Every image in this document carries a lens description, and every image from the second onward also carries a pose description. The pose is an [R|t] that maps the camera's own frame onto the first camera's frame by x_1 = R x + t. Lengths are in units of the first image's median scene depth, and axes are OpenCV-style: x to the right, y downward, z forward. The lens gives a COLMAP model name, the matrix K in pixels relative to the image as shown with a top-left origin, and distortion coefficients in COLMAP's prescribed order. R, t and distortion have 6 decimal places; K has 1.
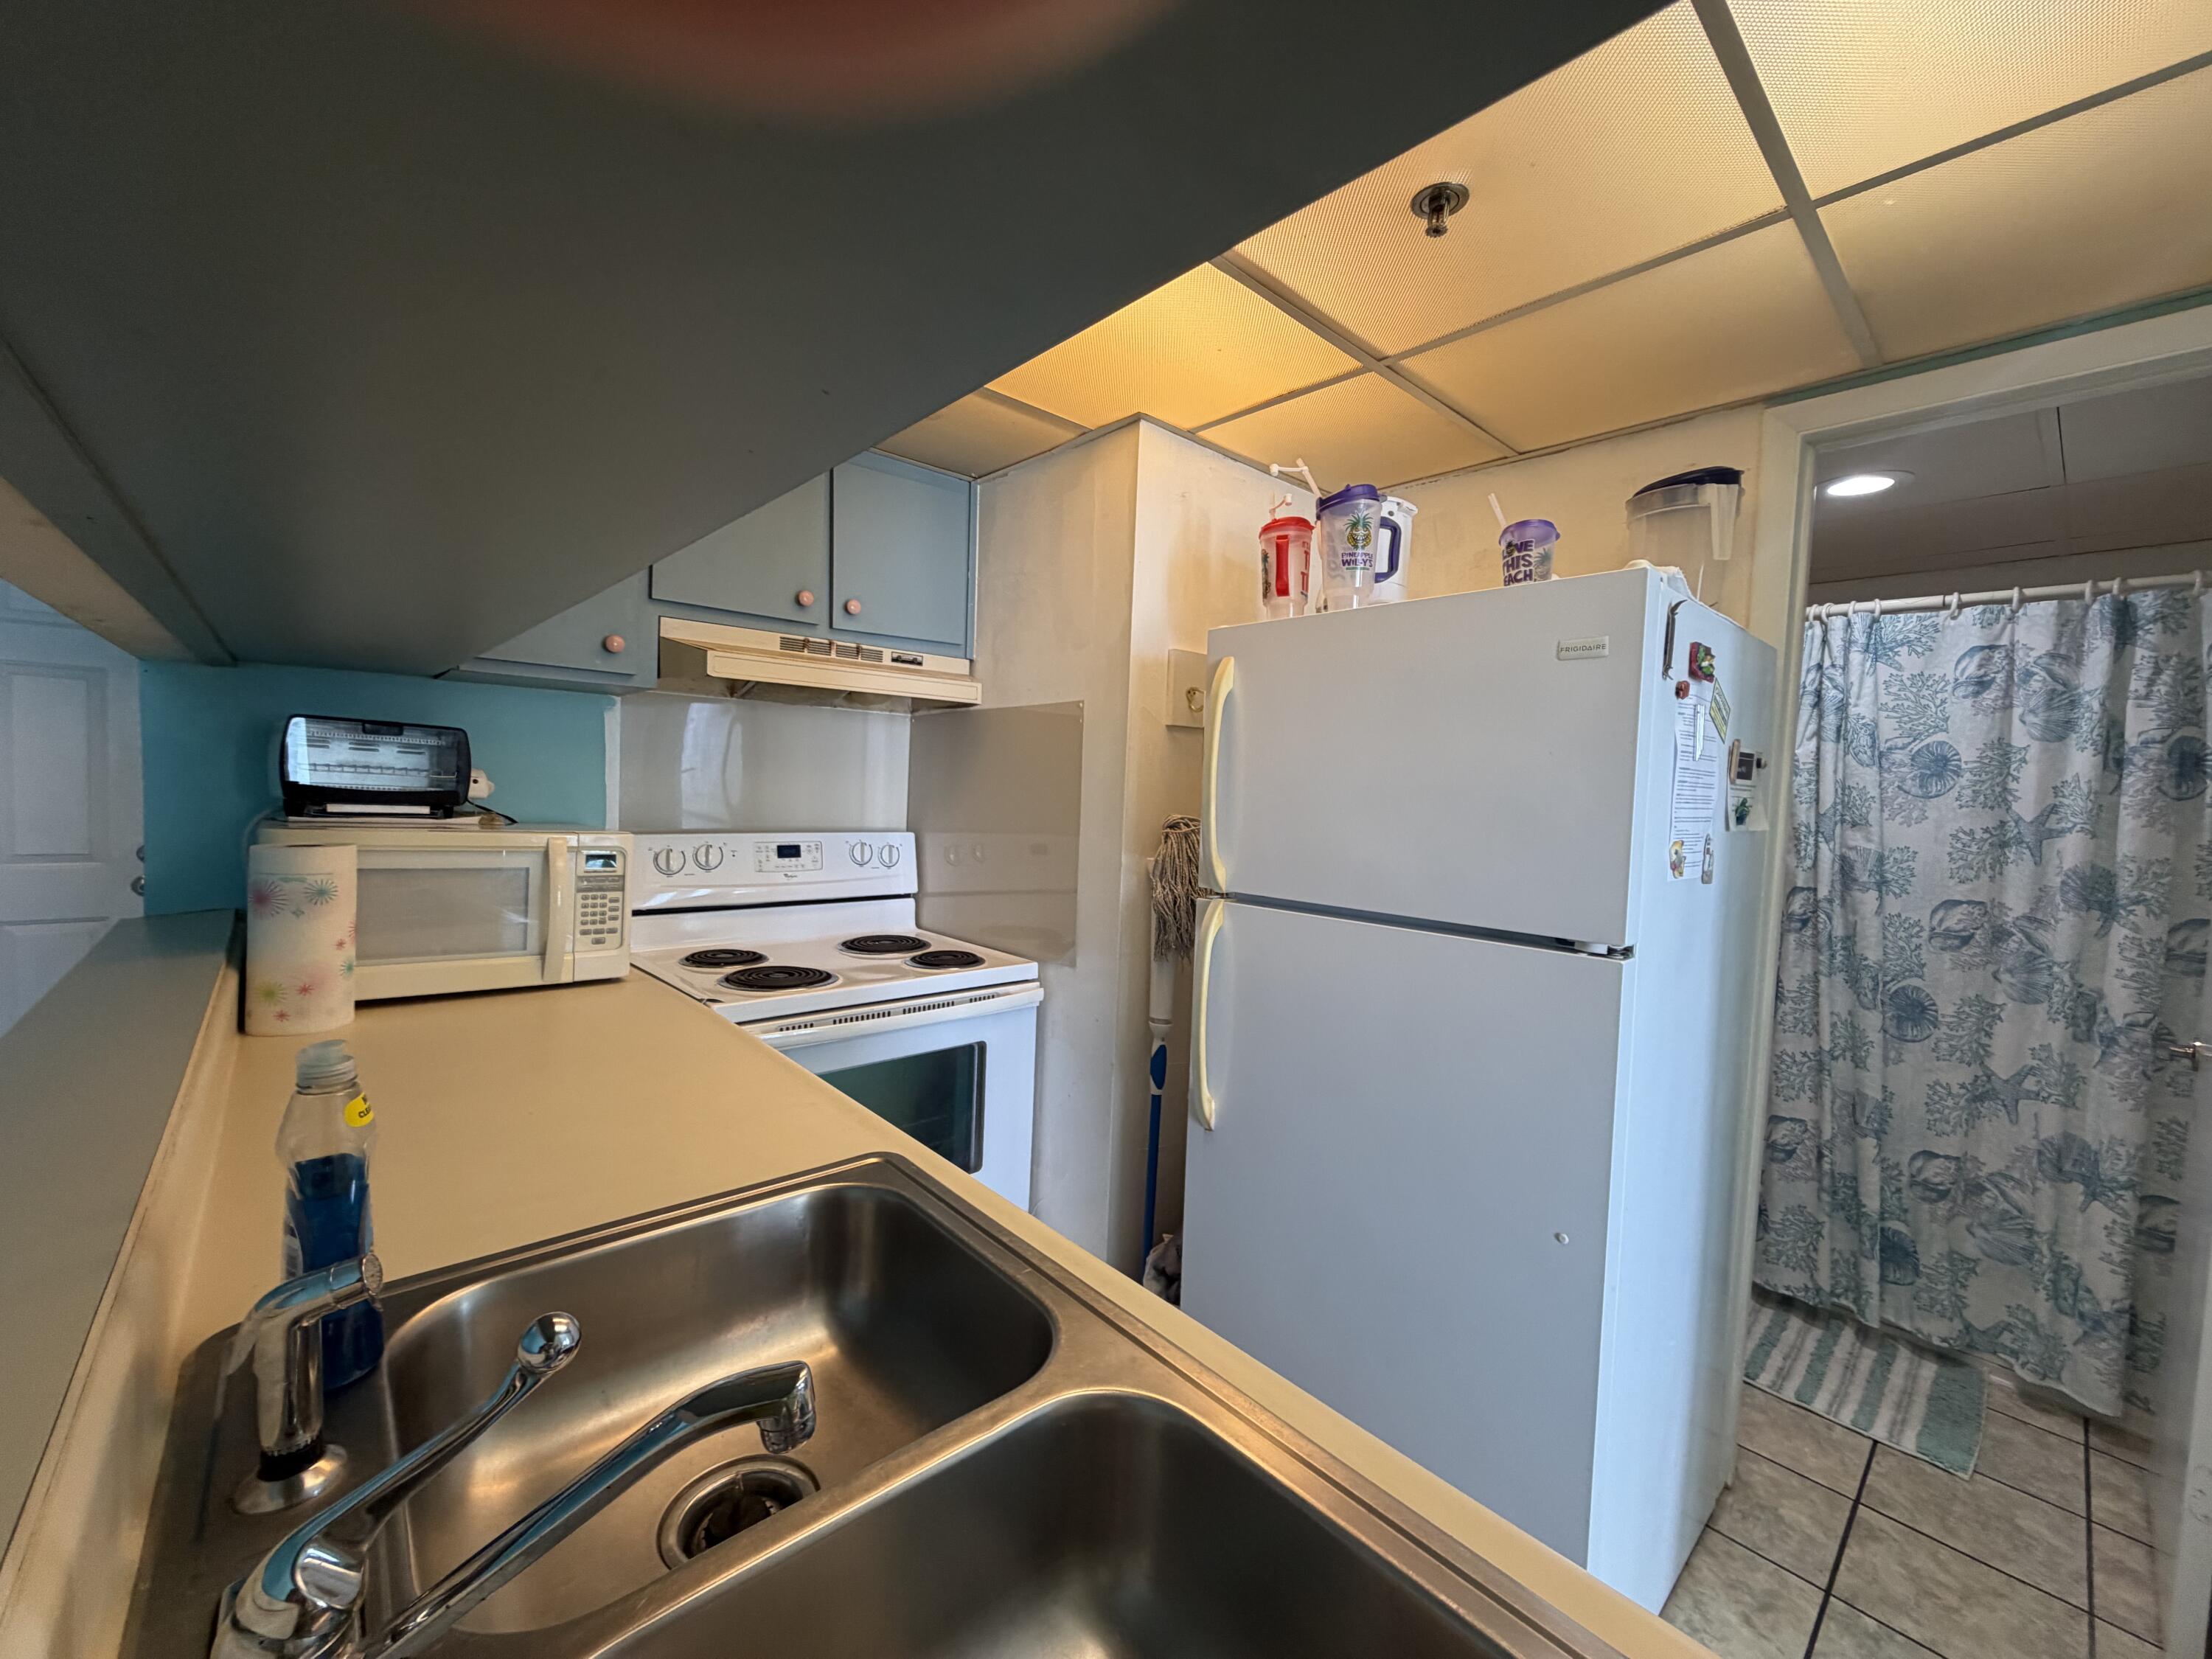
lens RADIAL K [[877.2, 0, 1110.4], [0, 877.2, 831.0], [0, 0, 1]] dist [0.001527, 0.000165]
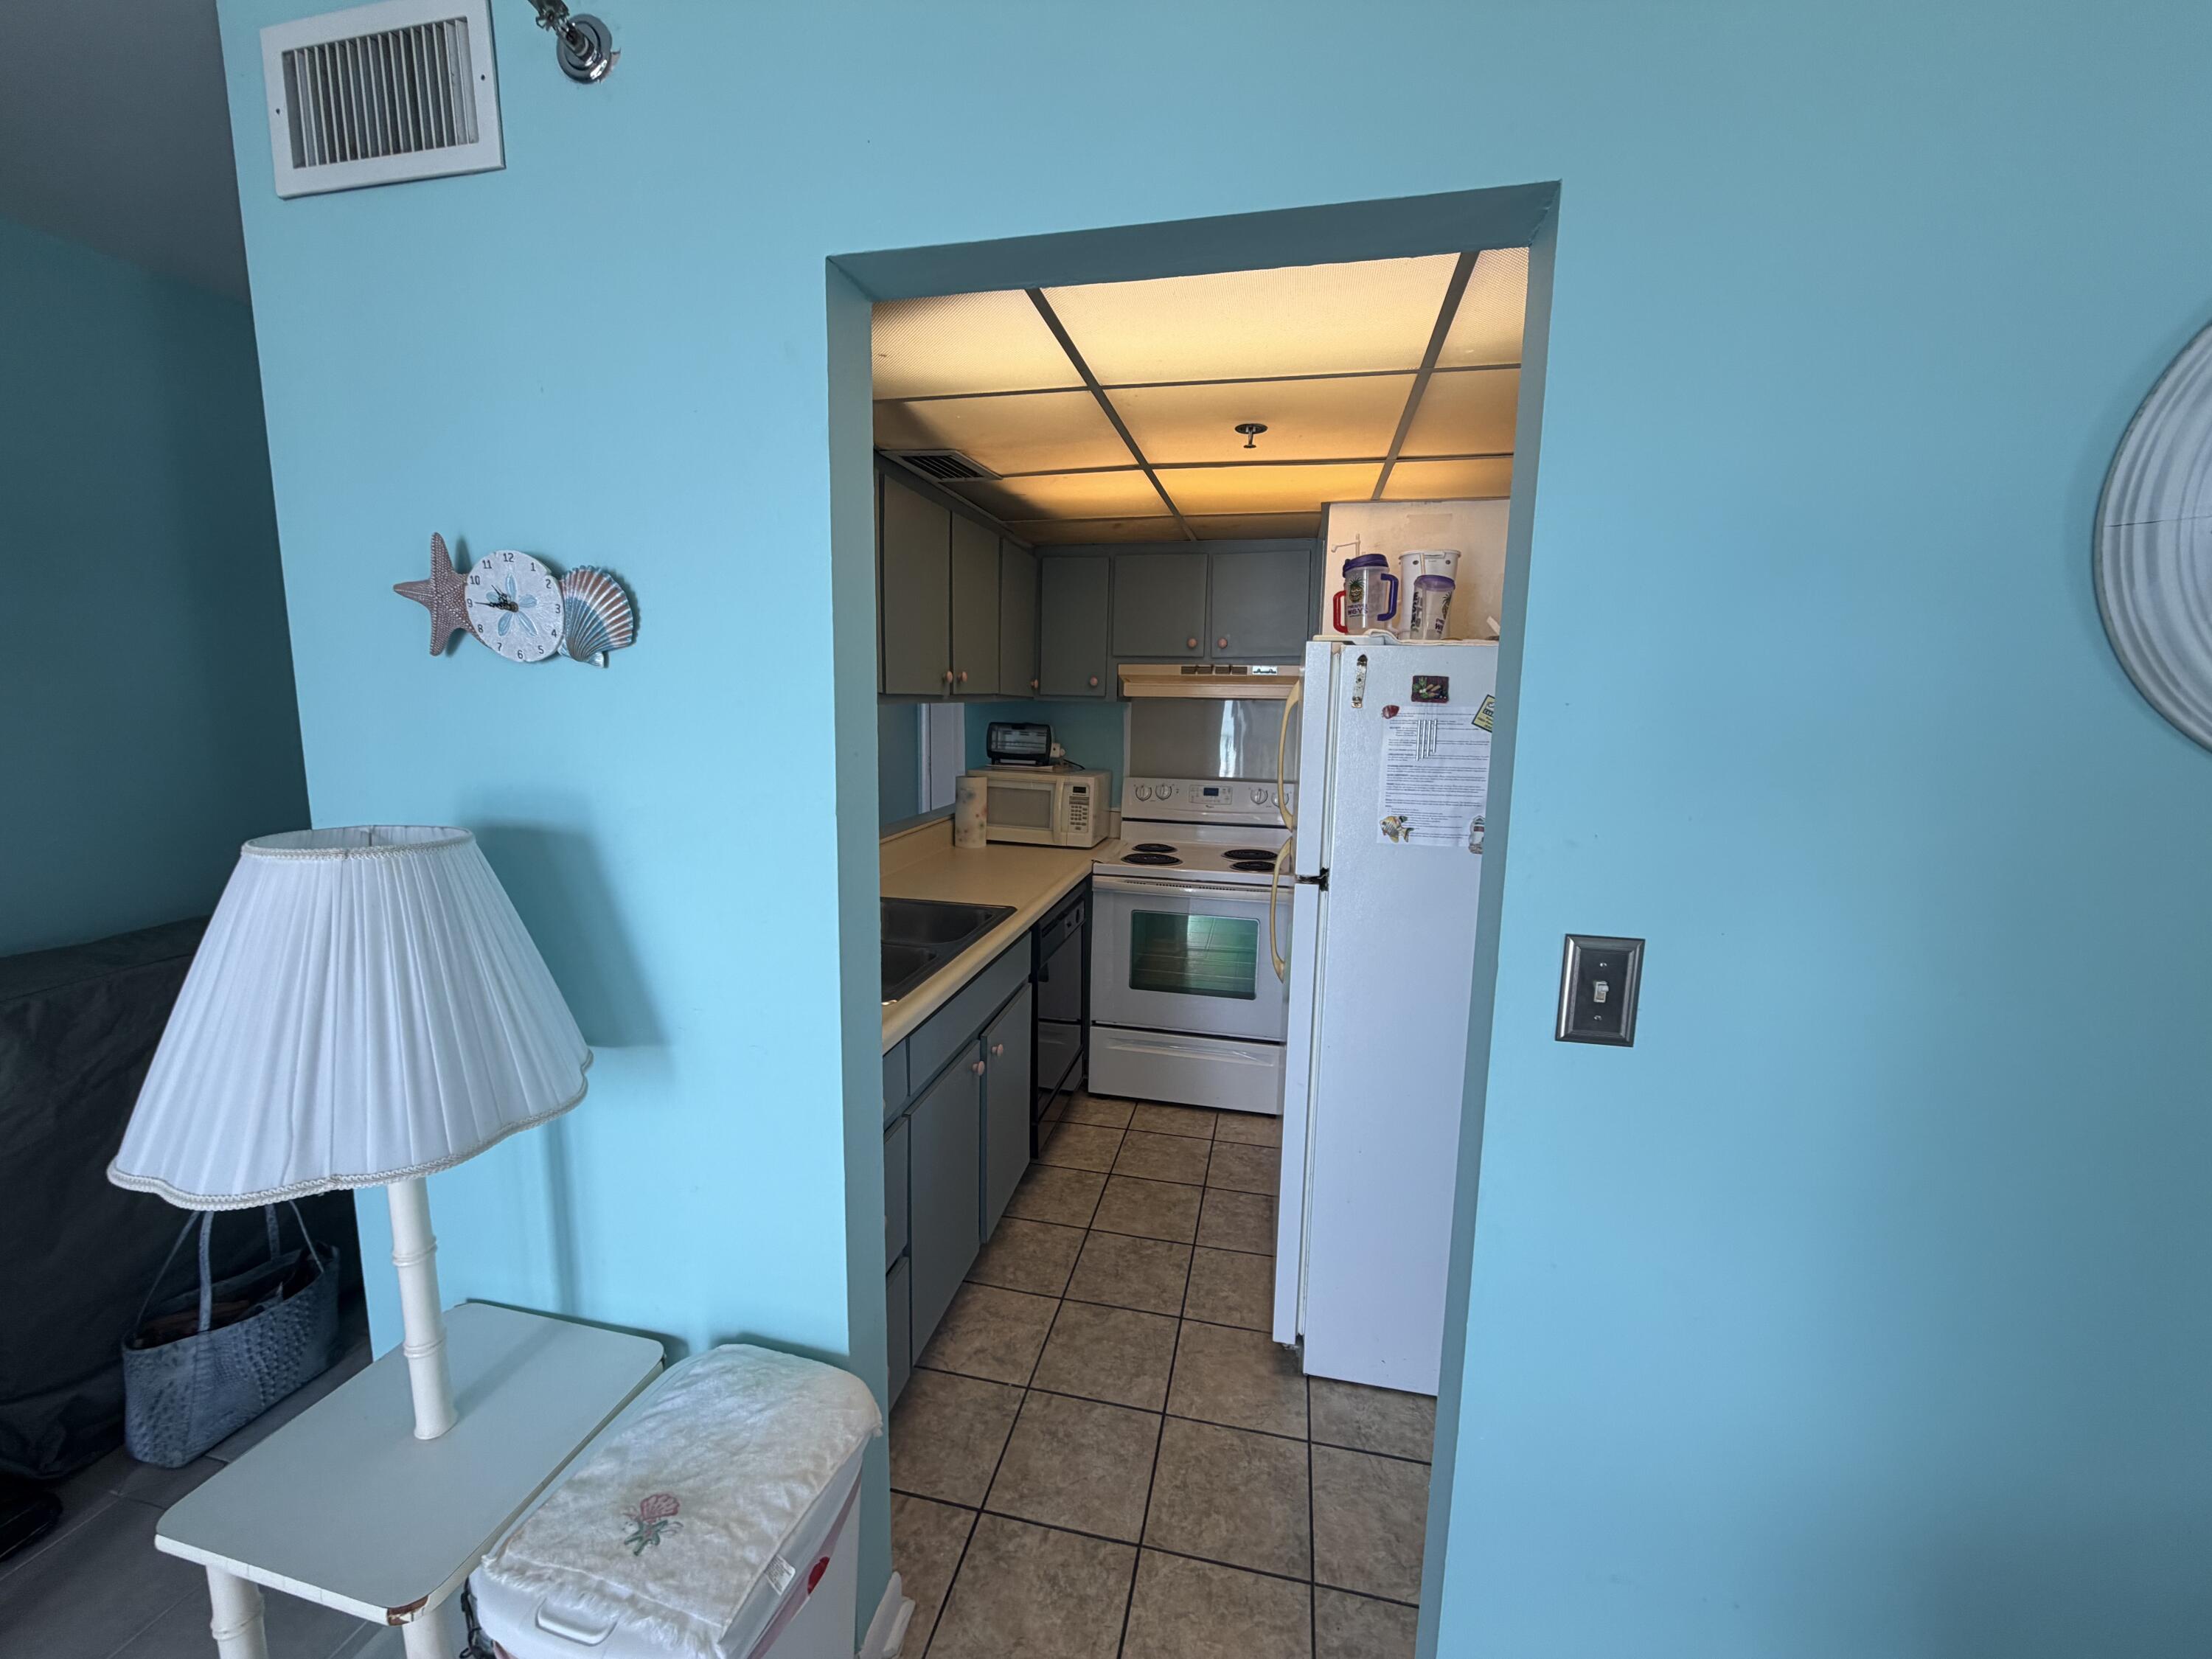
lens RADIAL K [[877.2, 0, 1105.8], [0, 877.2, 827.0], [0, 0, 1]] dist [0.001527, 0.000165]
pose [[0.587460, 0.091095, -0.804109, 1.090488], [-0.041234, 0.995723, 0.082679, -0.050271], [0.808202, -0.015414, 0.588704, -0.156917]]
